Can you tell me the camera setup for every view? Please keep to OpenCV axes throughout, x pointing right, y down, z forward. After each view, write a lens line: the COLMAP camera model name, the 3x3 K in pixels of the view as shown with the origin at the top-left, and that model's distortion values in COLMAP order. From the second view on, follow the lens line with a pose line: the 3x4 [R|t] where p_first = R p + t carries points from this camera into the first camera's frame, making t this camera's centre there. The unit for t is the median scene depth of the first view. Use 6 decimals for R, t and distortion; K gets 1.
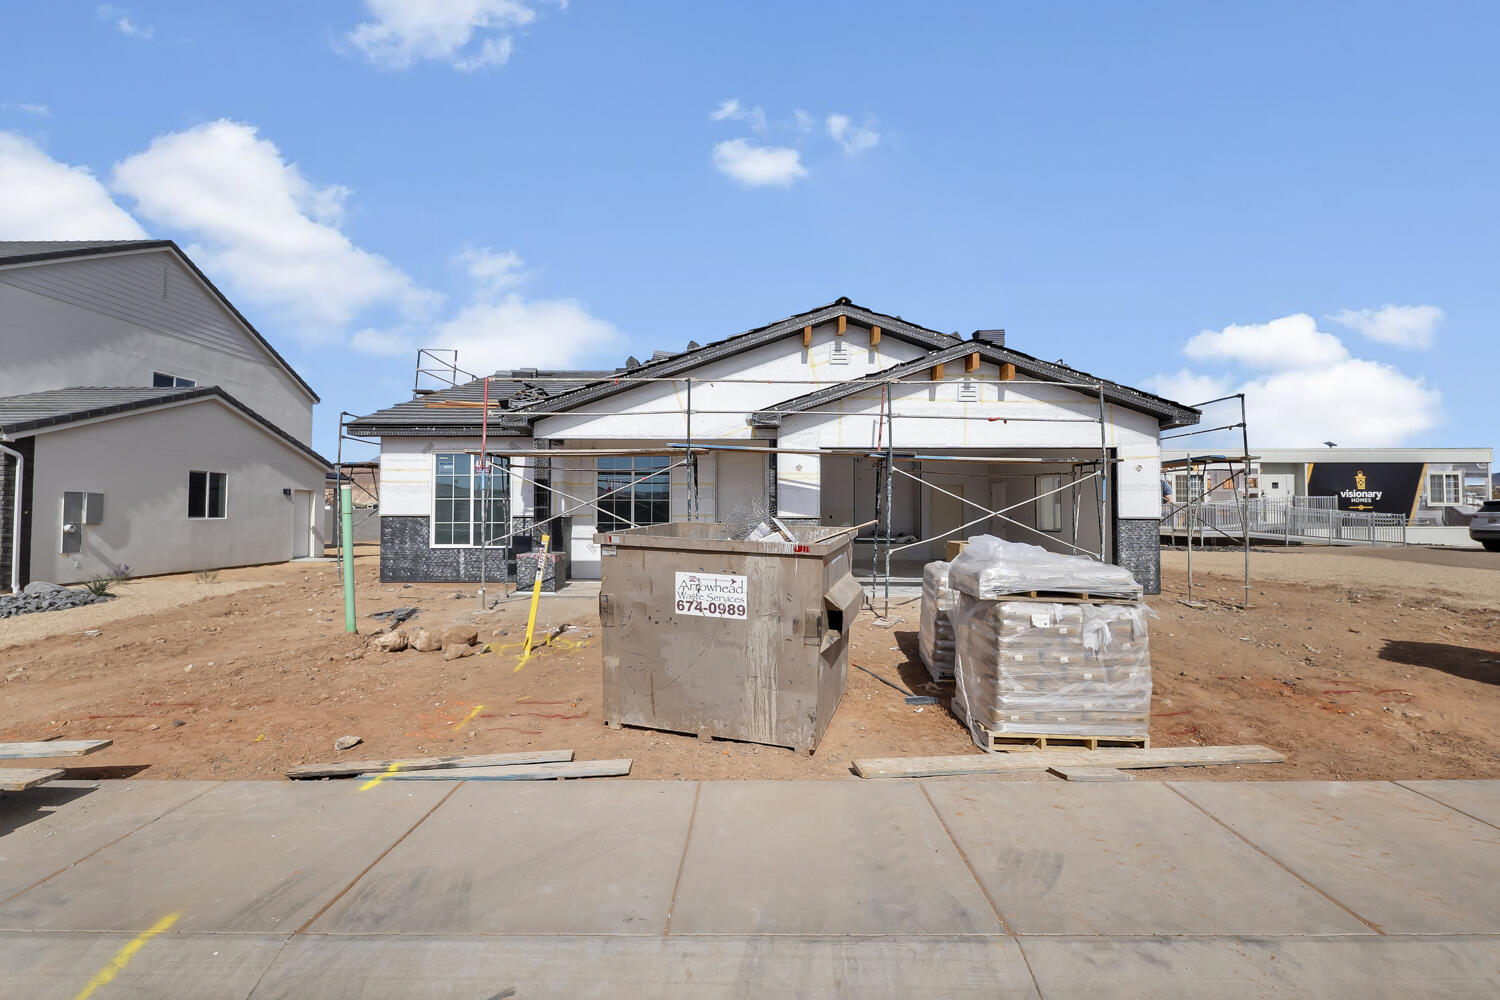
lens RADIAL K [[650.8, 0, 744.4], [0, 650.8, 497.1], [0, 0, 1]] dist [0.000683, -0.000752]
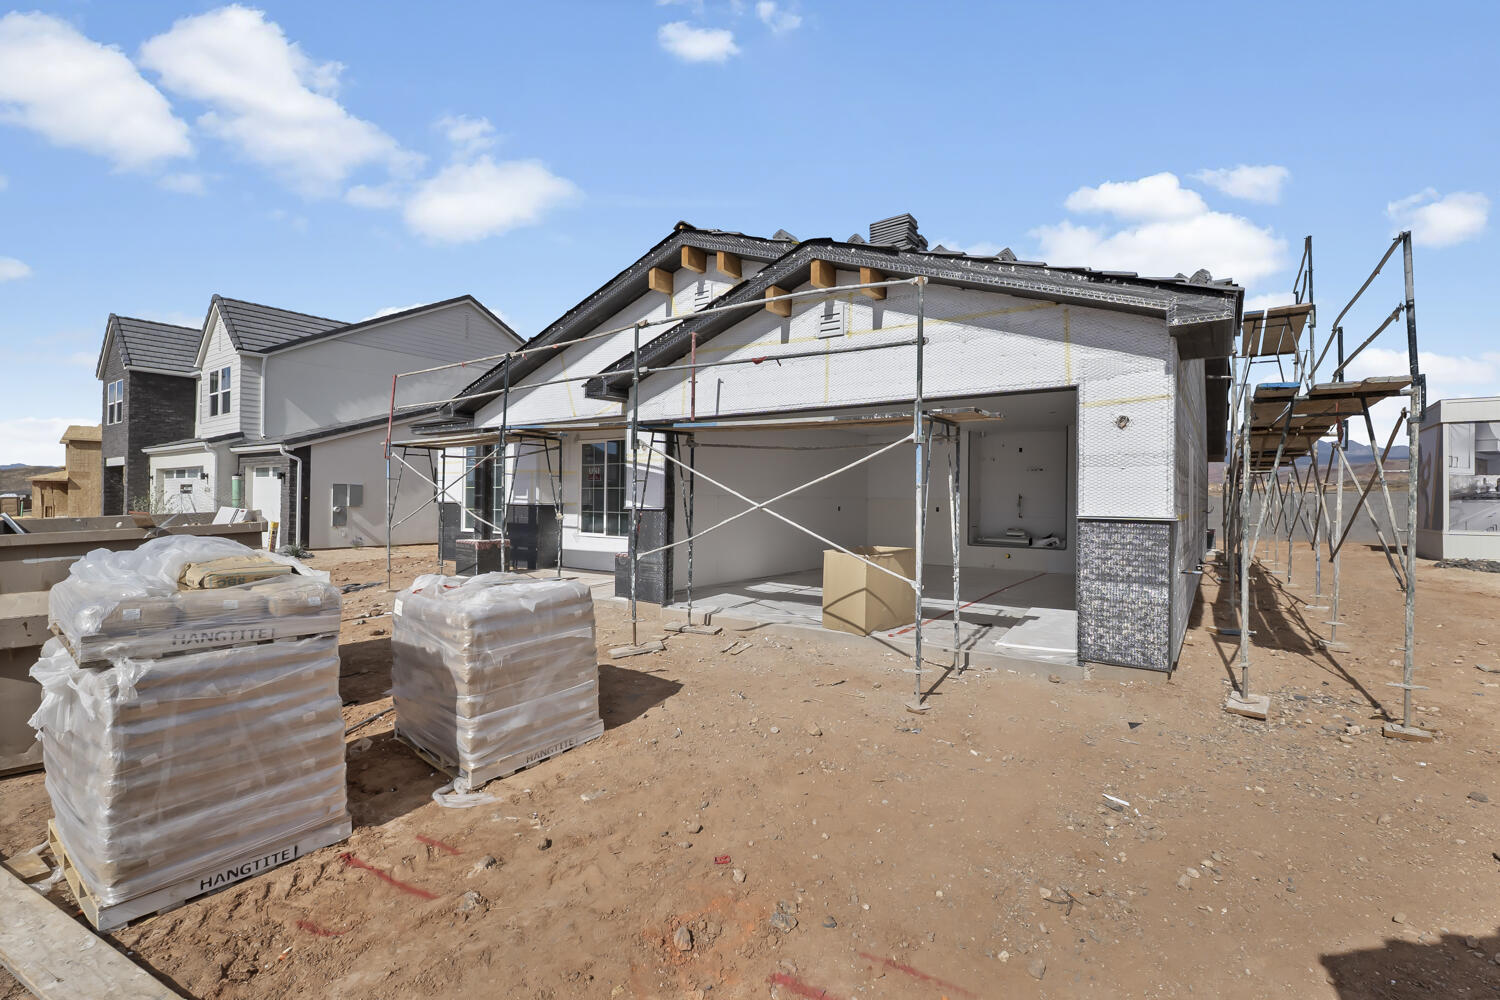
lens RADIAL K [[650.8, 0, 750.2], [0, 650.8, 500.0], [0, 0, 1]] dist [0.000683, -0.000752]
pose [[0.827416, 0.006172, -0.561556, 0.650914], [0.005709, 0.999795, 0.019401, 0.005909], [0.561561, -0.019258, 0.827211, 0.403842]]
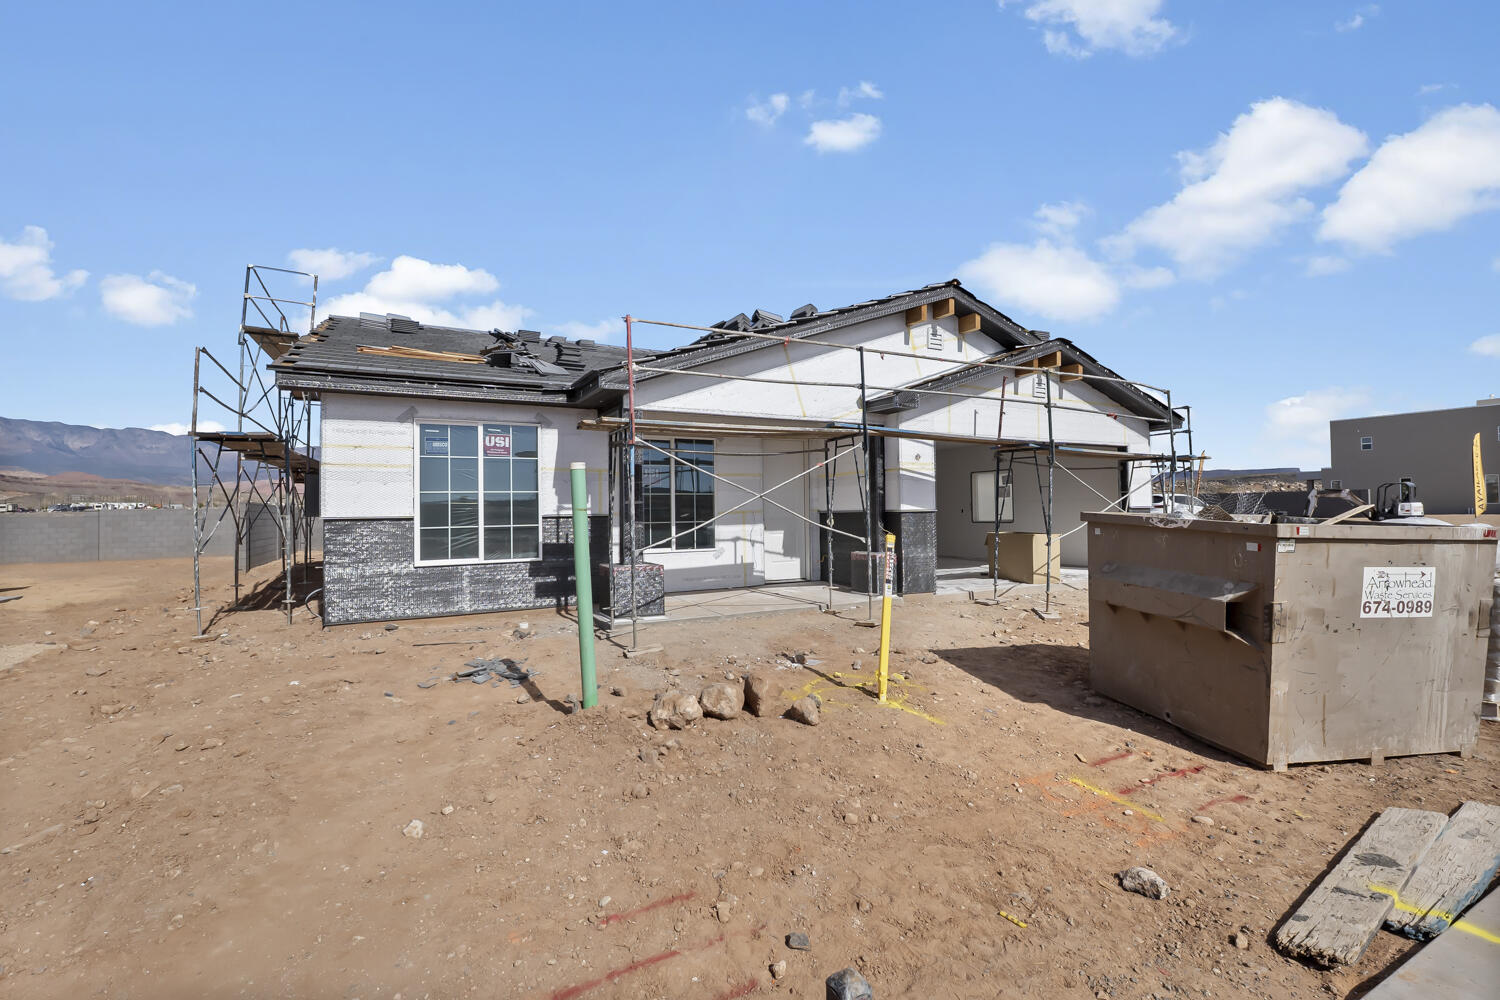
lens RADIAL K [[650.8, 0, 748.1], [0, 650.8, 495.5], [0, 0, 1]] dist [0.000683, -0.000752]
pose [[0.884011, -0.003133, 0.467456, -0.560320], [0.004050, 0.999991, -0.000957, 0.009599], [-0.467449, 0.002739, 0.884016, 0.297795]]
